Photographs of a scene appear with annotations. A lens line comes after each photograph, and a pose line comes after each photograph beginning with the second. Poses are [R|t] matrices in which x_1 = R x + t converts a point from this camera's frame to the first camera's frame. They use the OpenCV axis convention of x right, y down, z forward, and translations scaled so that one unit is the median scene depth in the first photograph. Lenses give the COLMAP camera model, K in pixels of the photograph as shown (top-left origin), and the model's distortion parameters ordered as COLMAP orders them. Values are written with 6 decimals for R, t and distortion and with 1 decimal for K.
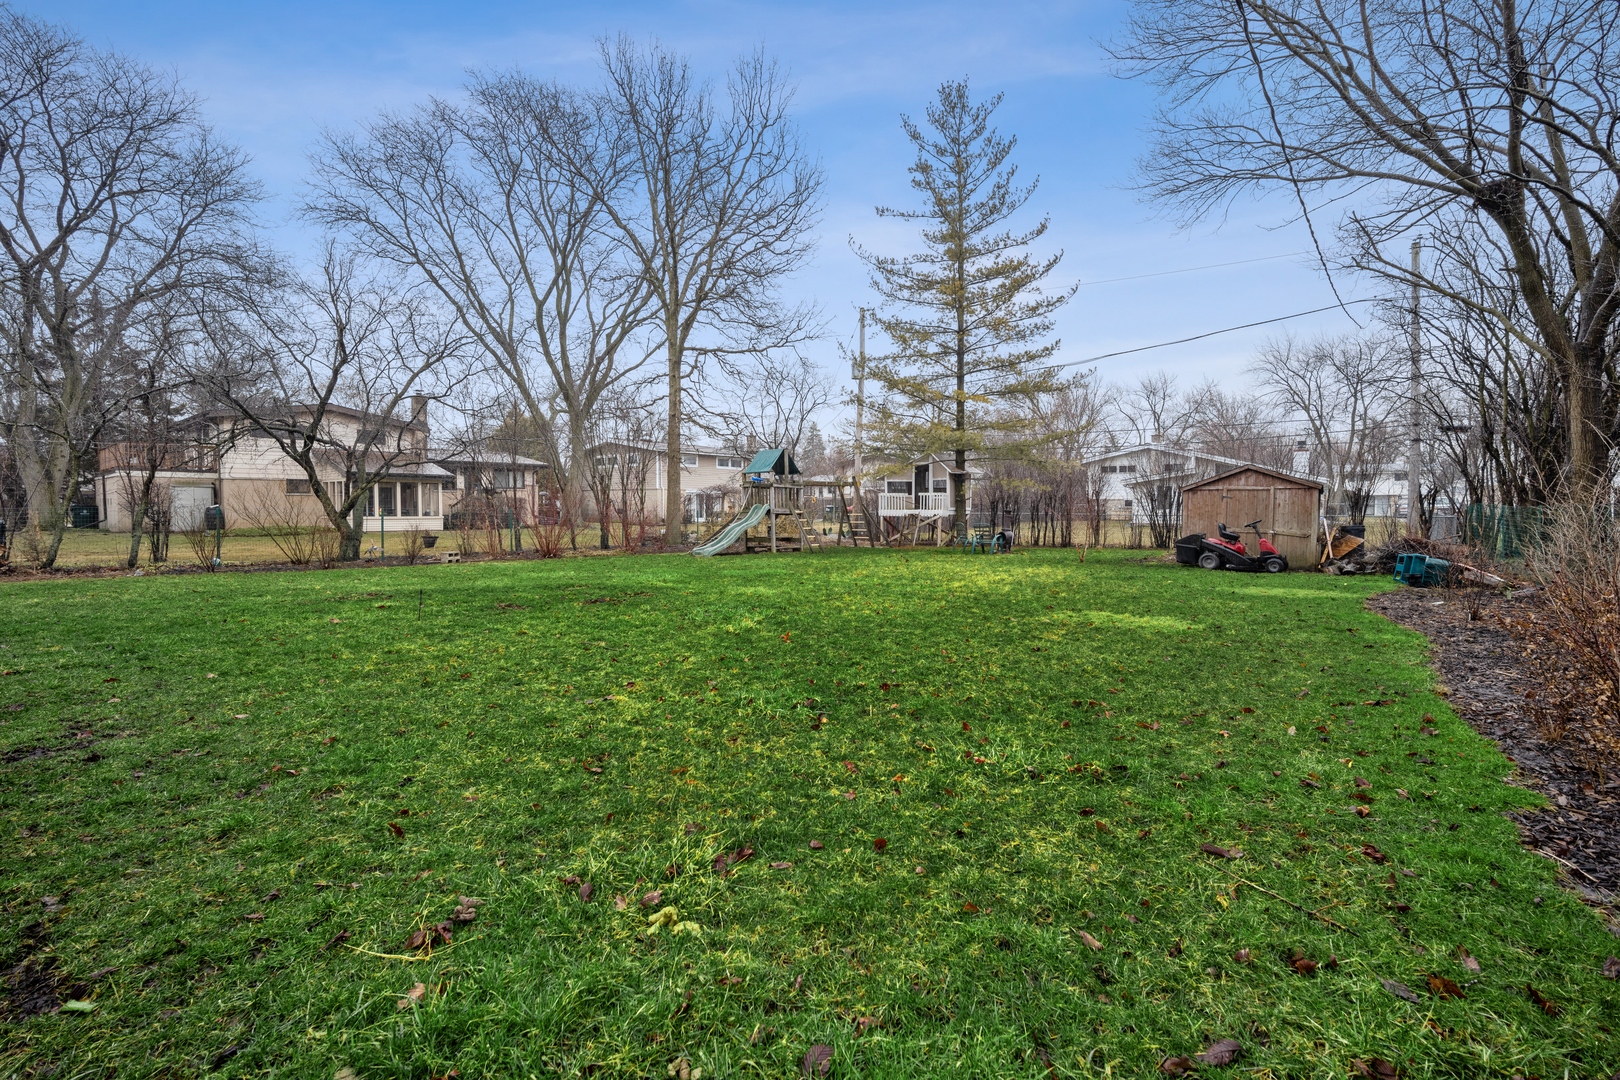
lens RADIAL K [[710.1, 0, 767.3], [0, 710.1, 527.5], [0, 0, 1]] dist [-0.003938, 0.001418]
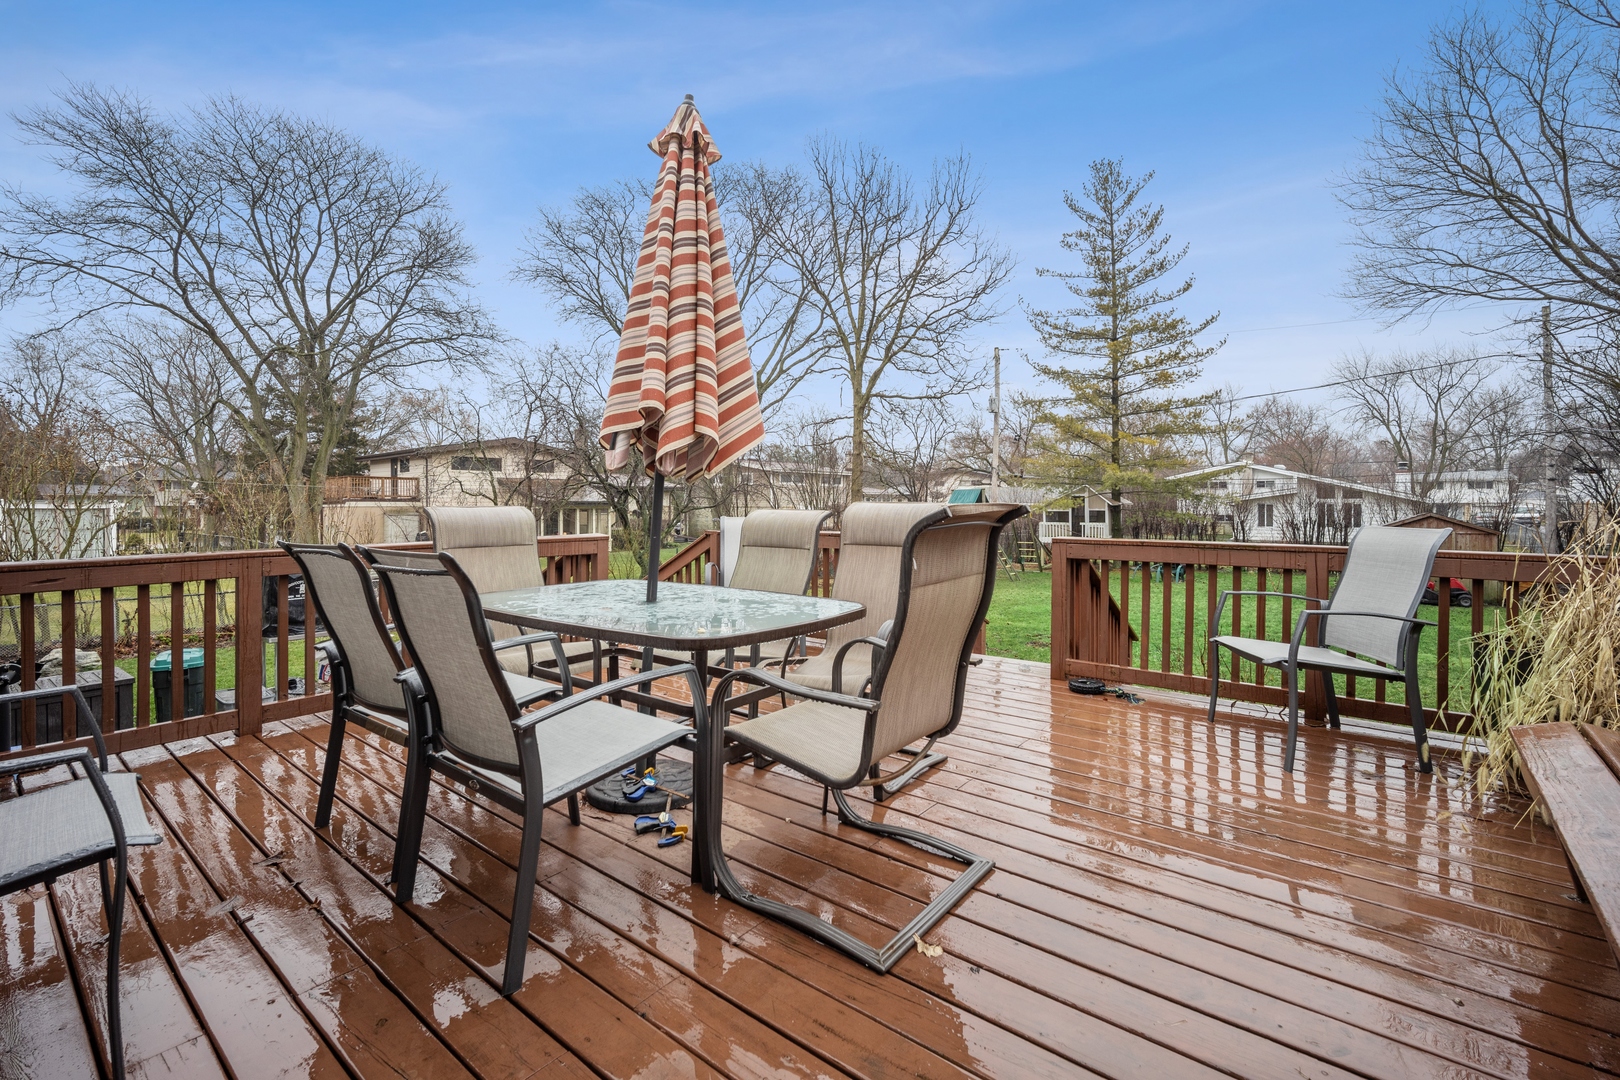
lens RADIAL K [[710.1, 0, 796.9], [0, 710.1, 511.9], [0, 0, 1]] dist [-0.003938, 0.001418]
pose [[0.999624, -0.005513, -0.026861, -0.199685], [0.004547, 0.999345, -0.035893, -0.028385], [0.027041, 0.035757, 0.998995, -0.120623]]
